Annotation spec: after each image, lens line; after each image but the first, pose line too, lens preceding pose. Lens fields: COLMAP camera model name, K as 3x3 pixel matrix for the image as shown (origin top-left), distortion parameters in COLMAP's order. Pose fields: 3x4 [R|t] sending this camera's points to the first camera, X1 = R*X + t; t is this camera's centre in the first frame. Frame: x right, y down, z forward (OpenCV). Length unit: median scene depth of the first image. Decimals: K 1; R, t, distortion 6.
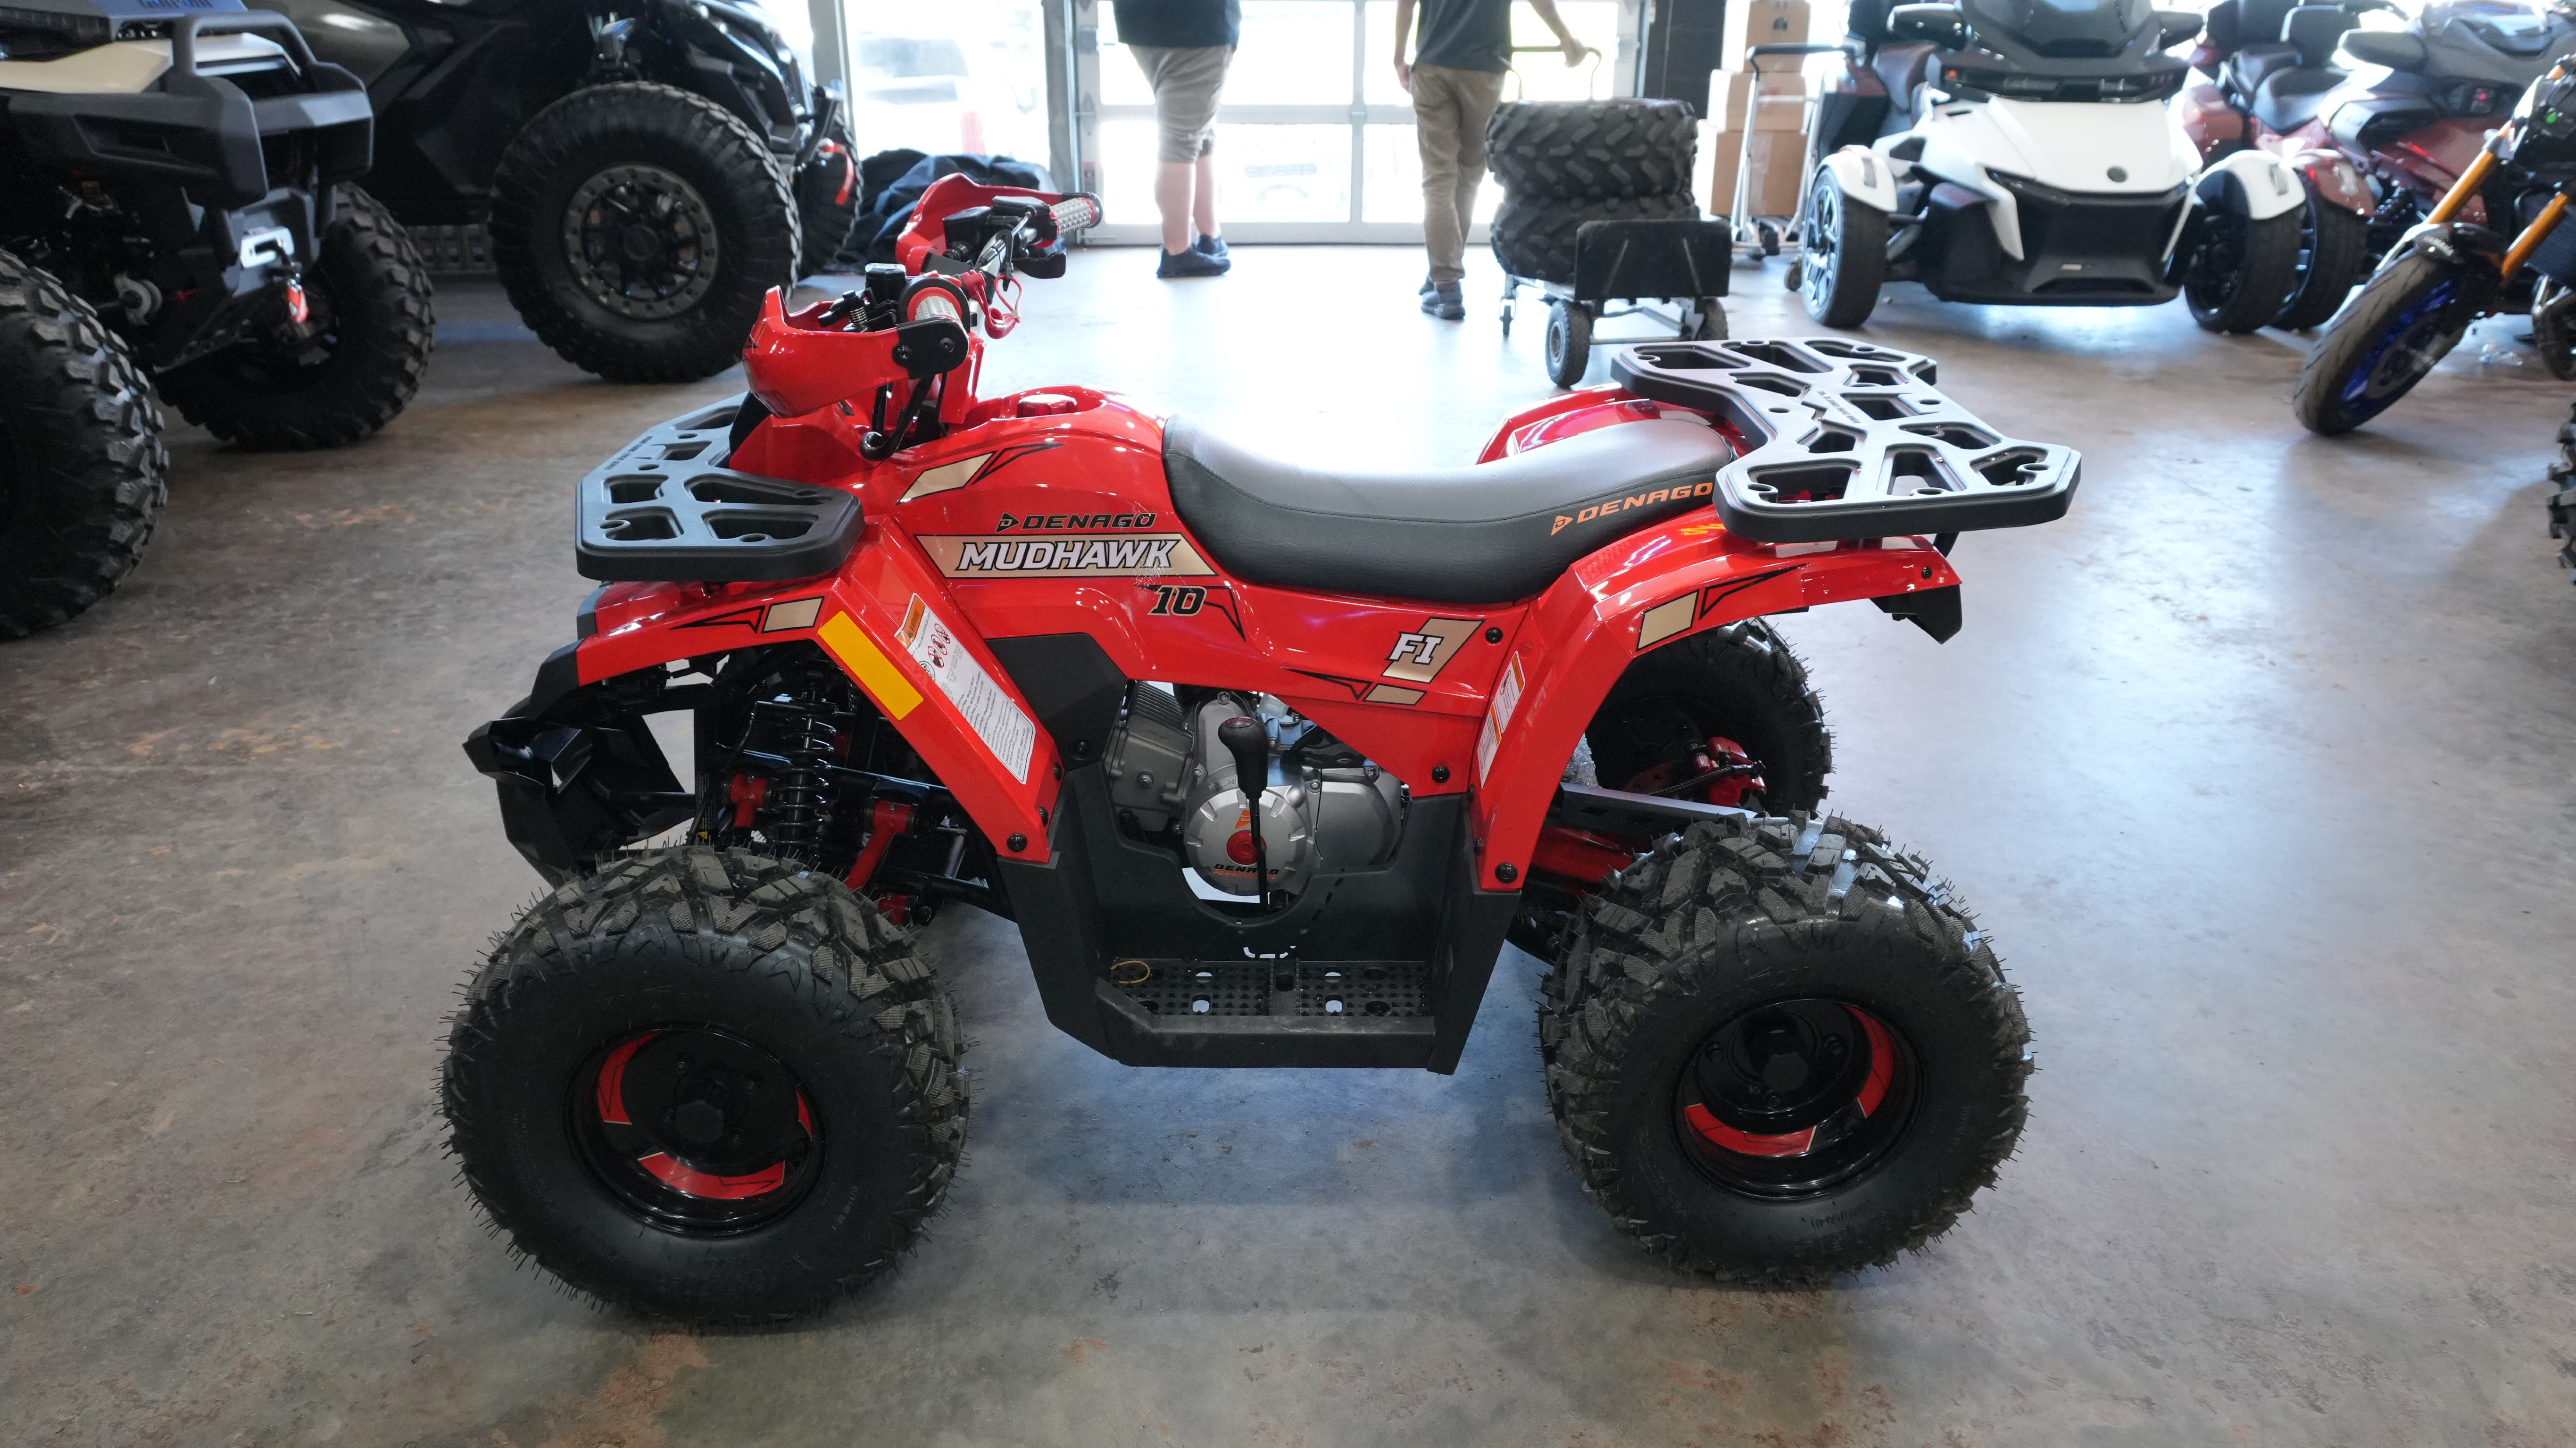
lens RADIAL K [[1749.5, 0, 1306.1], [0, 1749.5, 710.9], [0, 0, 1]] dist [-0.051741, 0.035793]
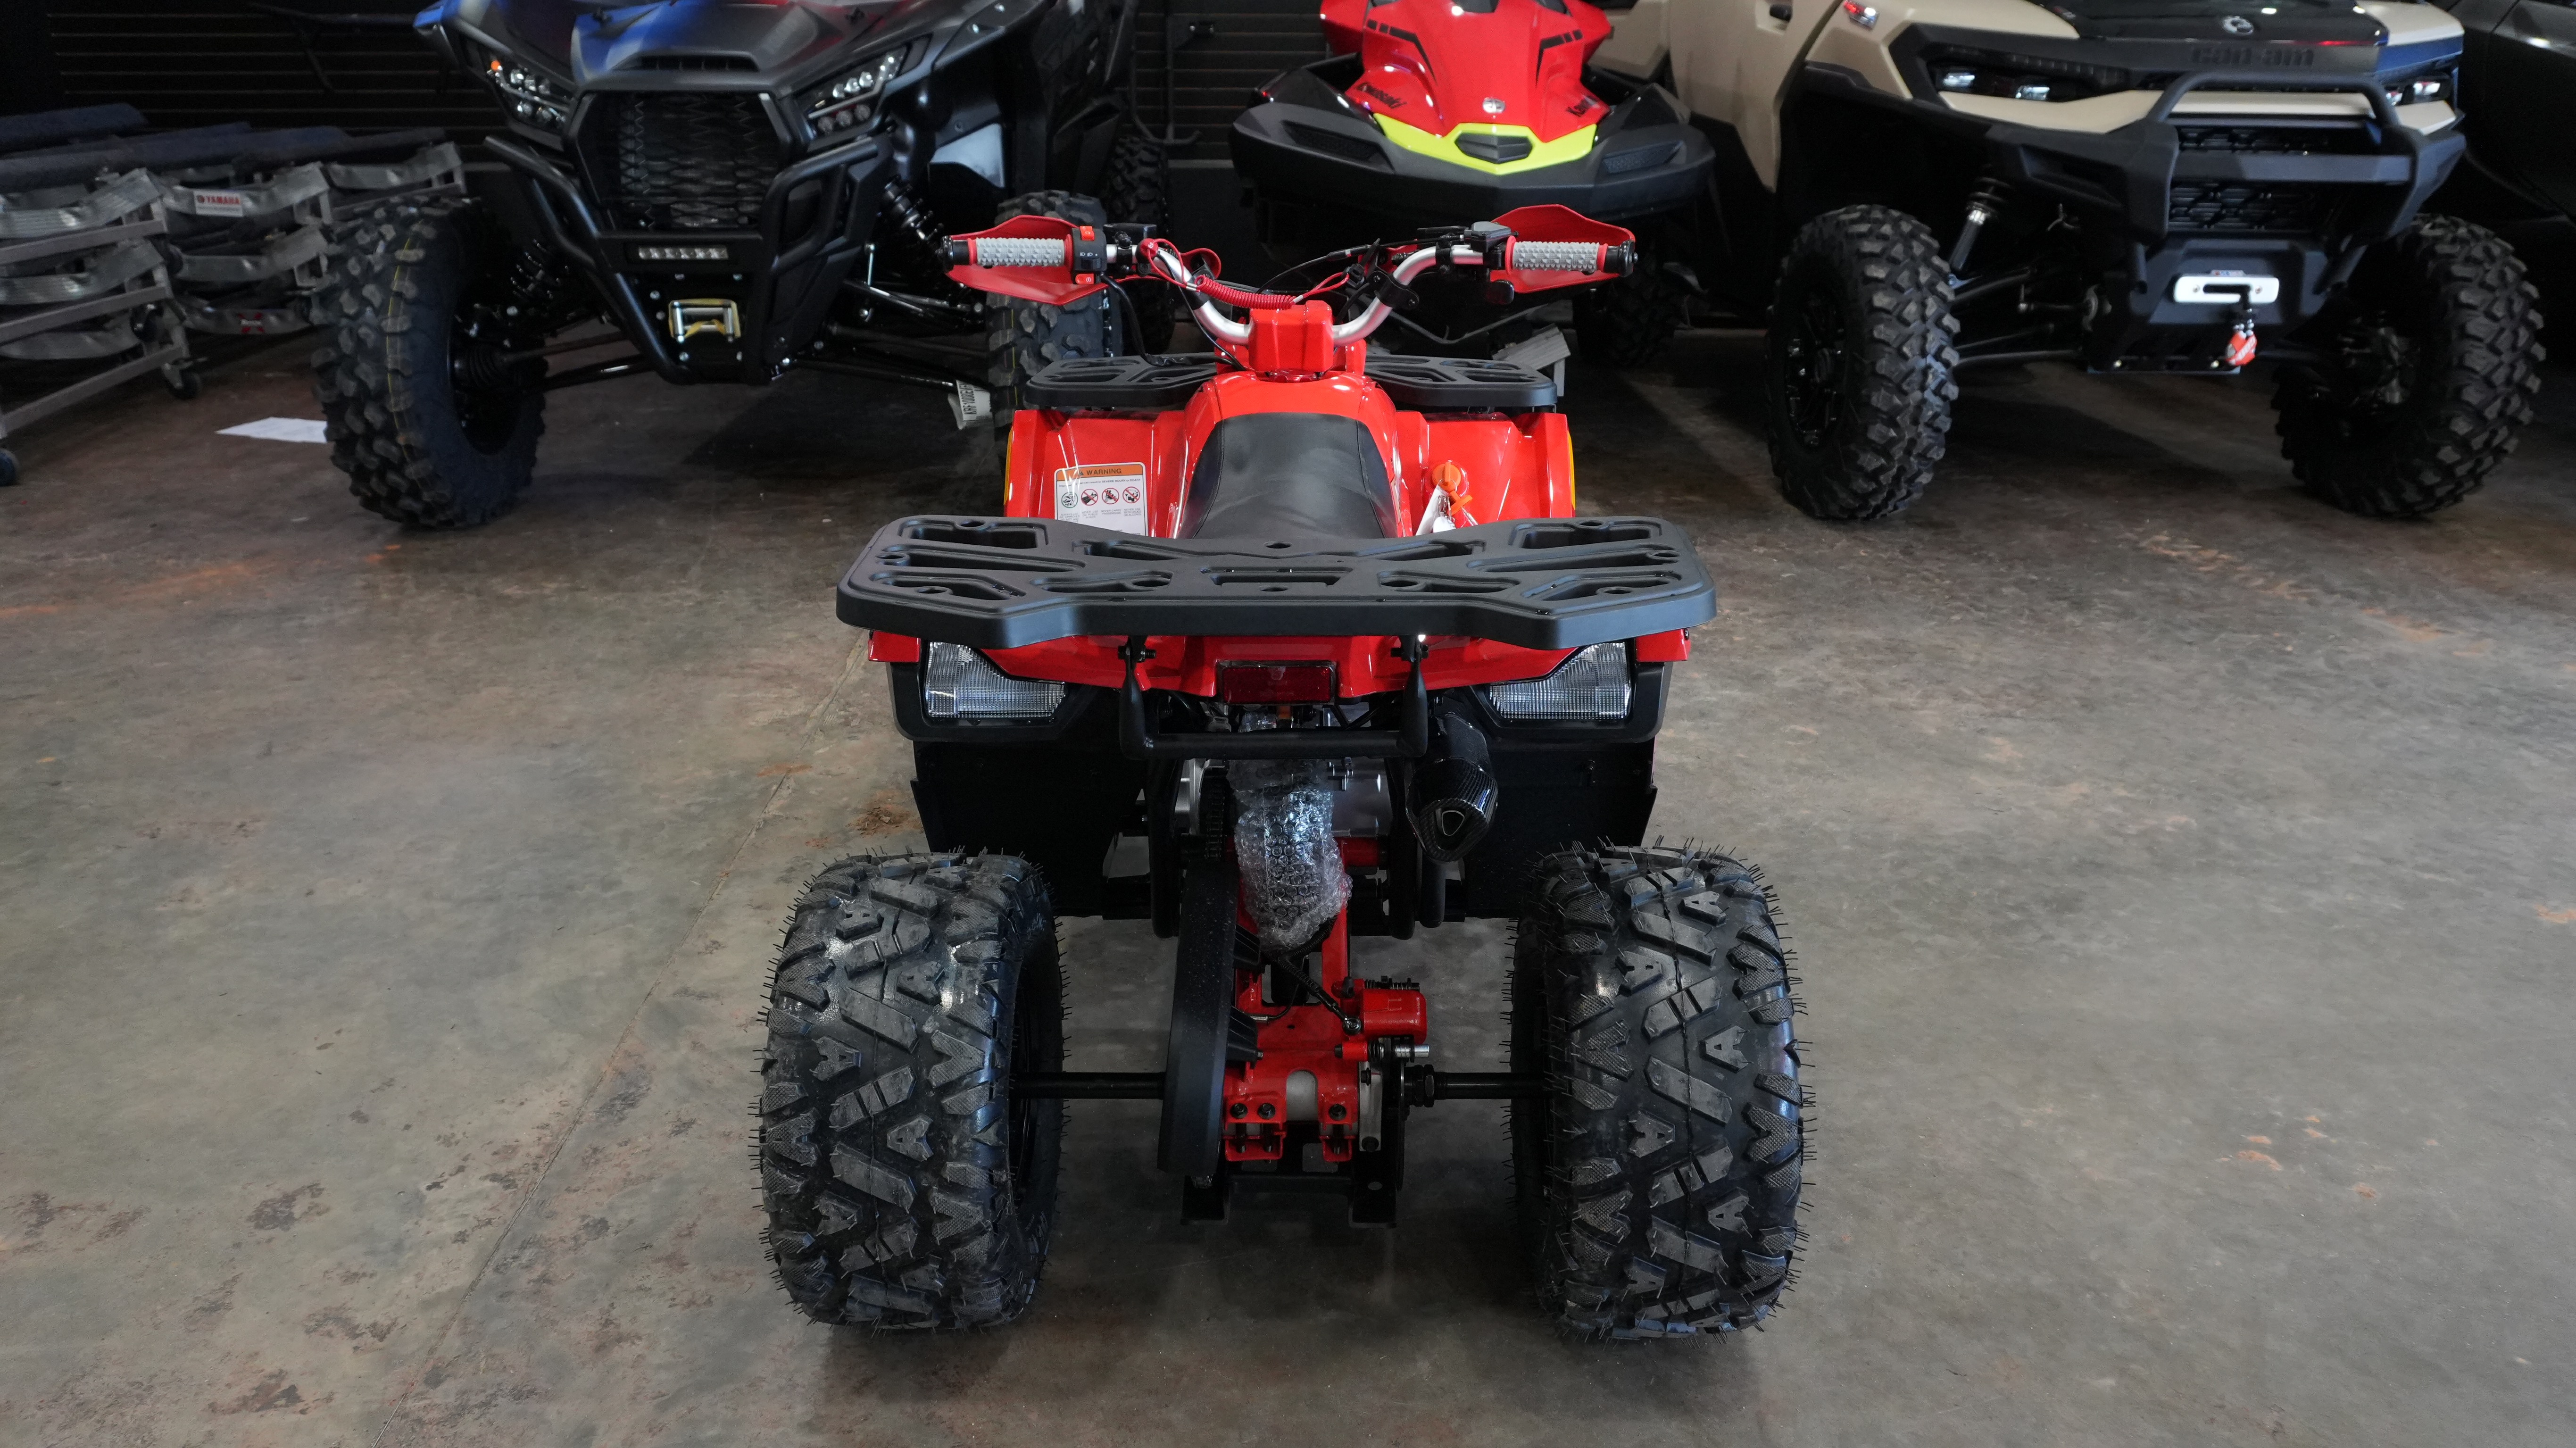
lens RADIAL K [[1749.5, 0, 1287.6], [0, 1749.5, 725.8], [0, 0, 1]] dist [-0.051741, 0.035793]
pose [[-0.011583, 0.369897, -0.929001, 0.358467], [-0.396657, 0.851139, 0.343840, -0.129726], [0.917894, 0.372477, 0.136863, 0.312310]]
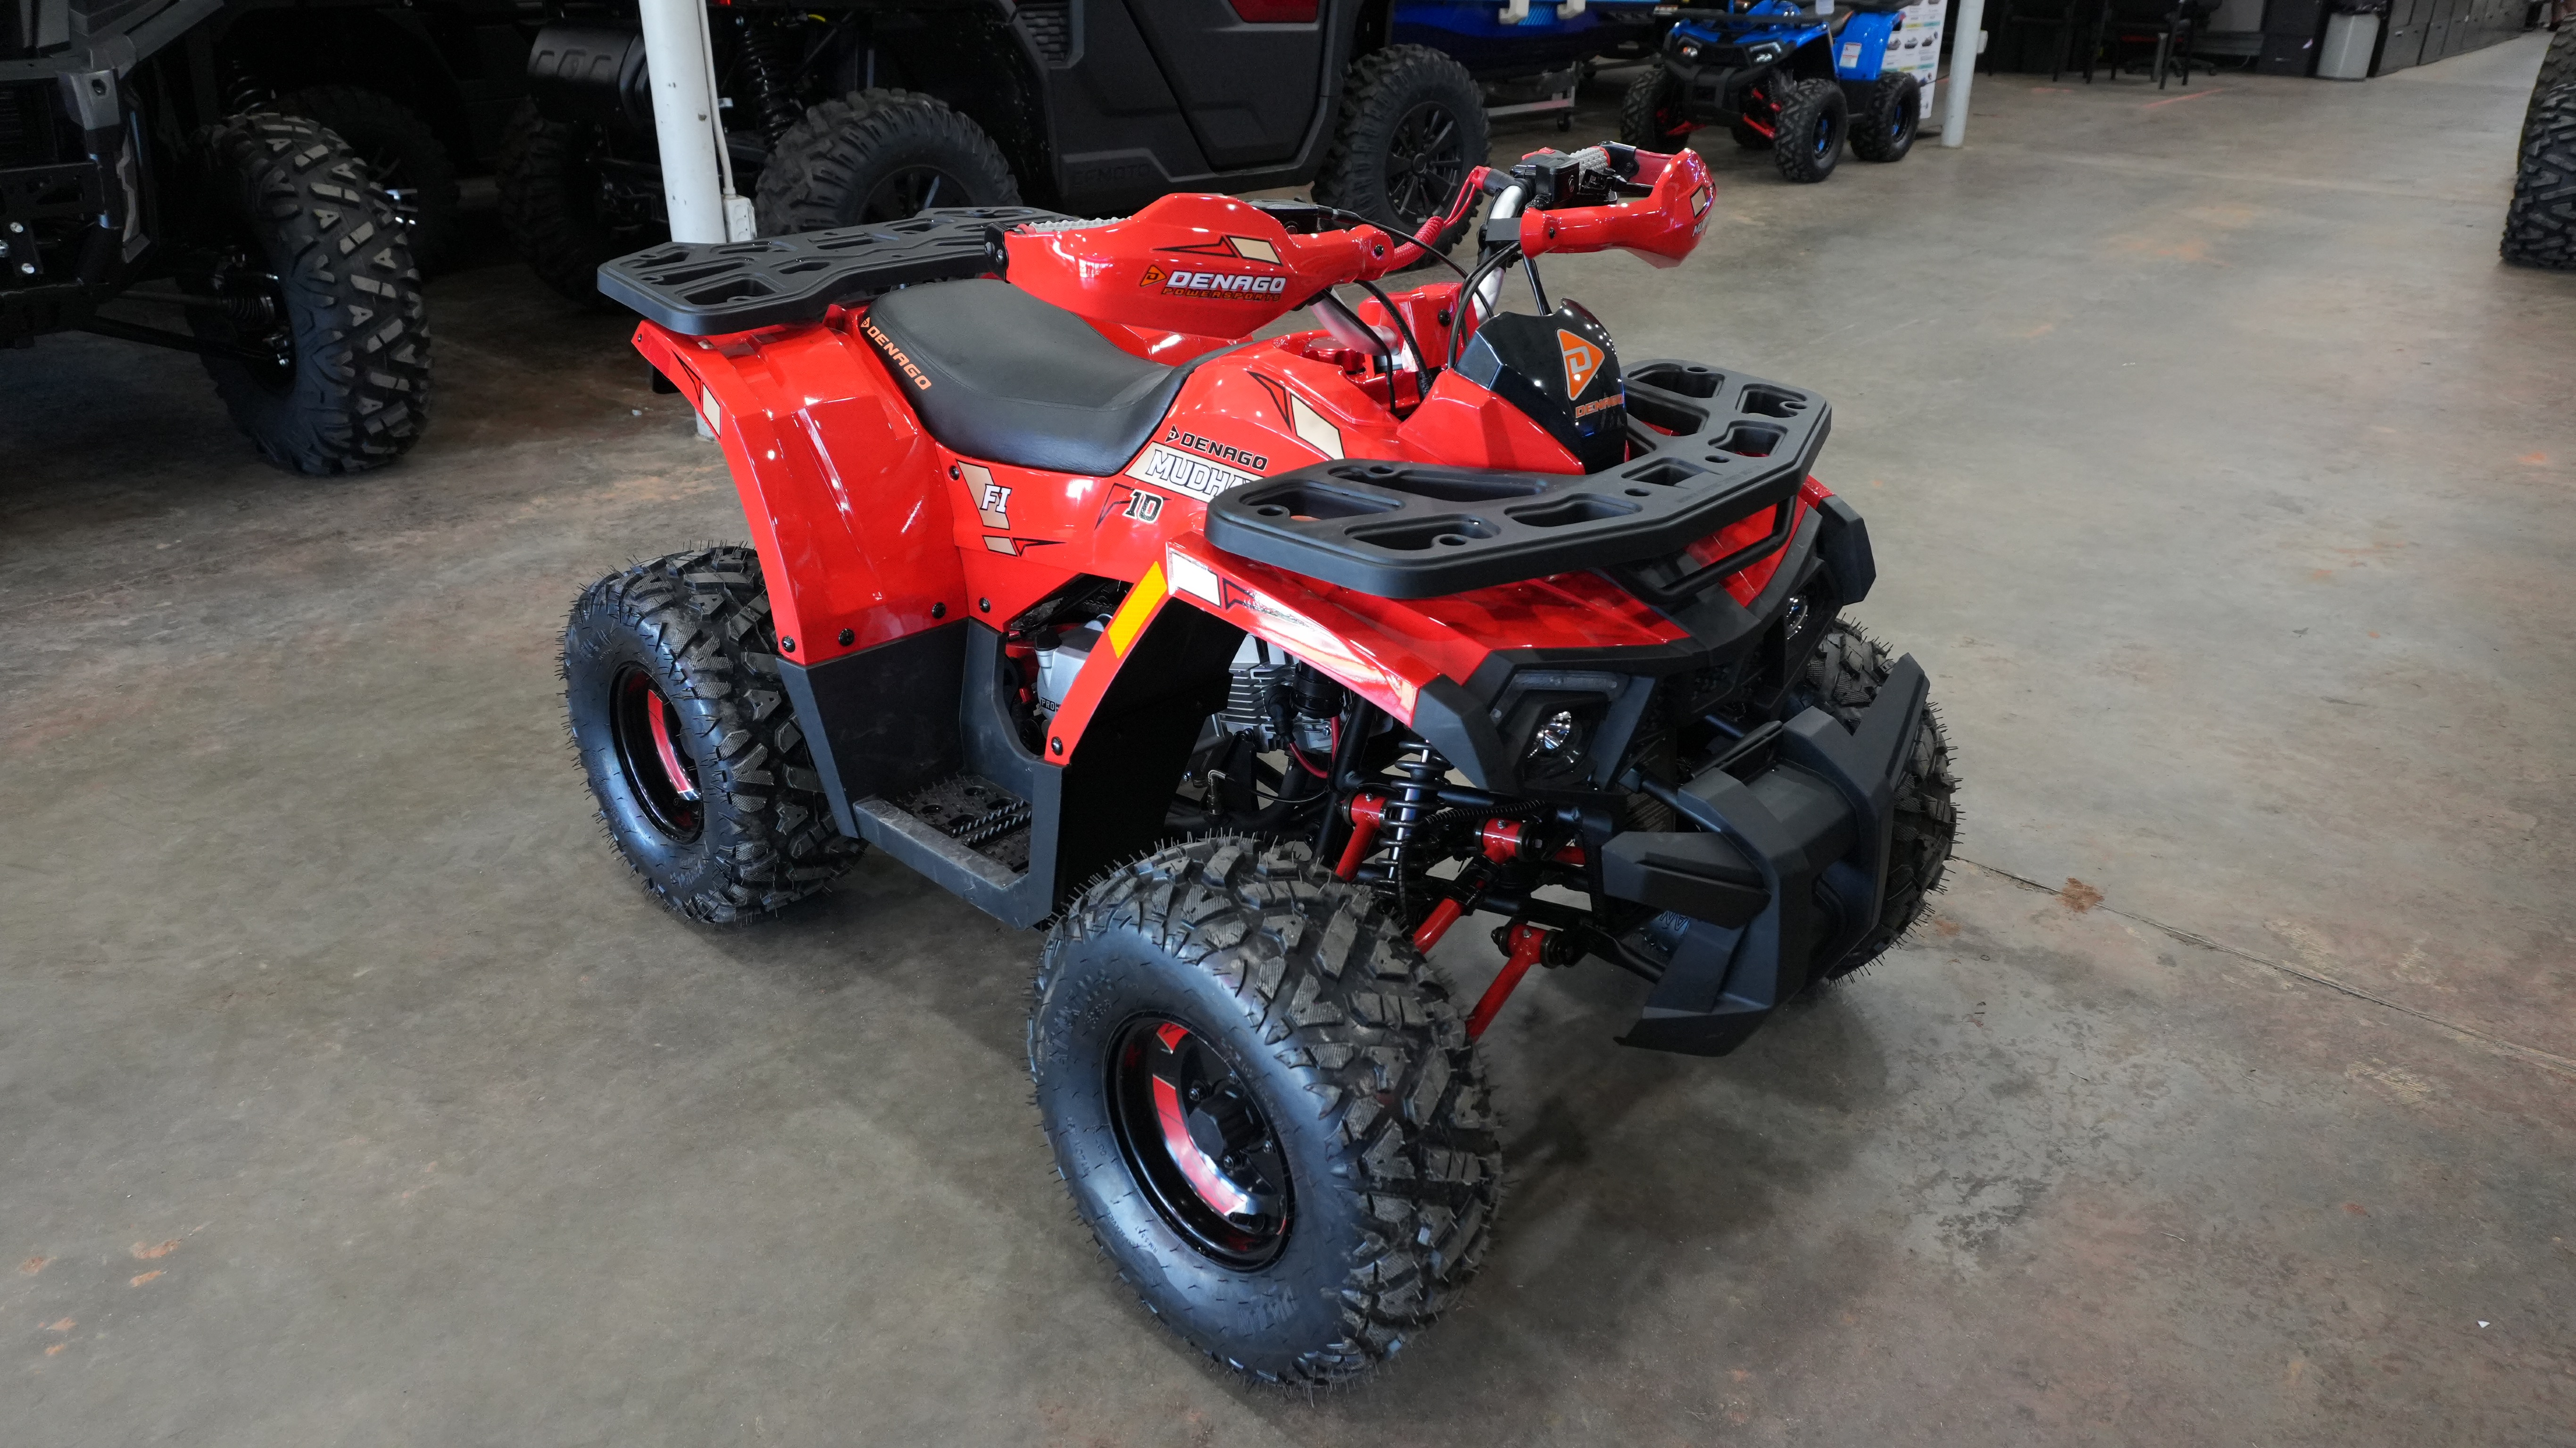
lens RADIAL K [[1749.5, 0, 1295.8], [0, 1749.5, 719.5], [0, 0, 1]] dist [-0.051741, 0.035793]
pose [[-0.721803, -0.299059, 0.624151, -0.270380], [0.266333, 0.712353, 0.649323, -0.224832], [-0.638802, 0.634915, -0.434529, 0.529277]]
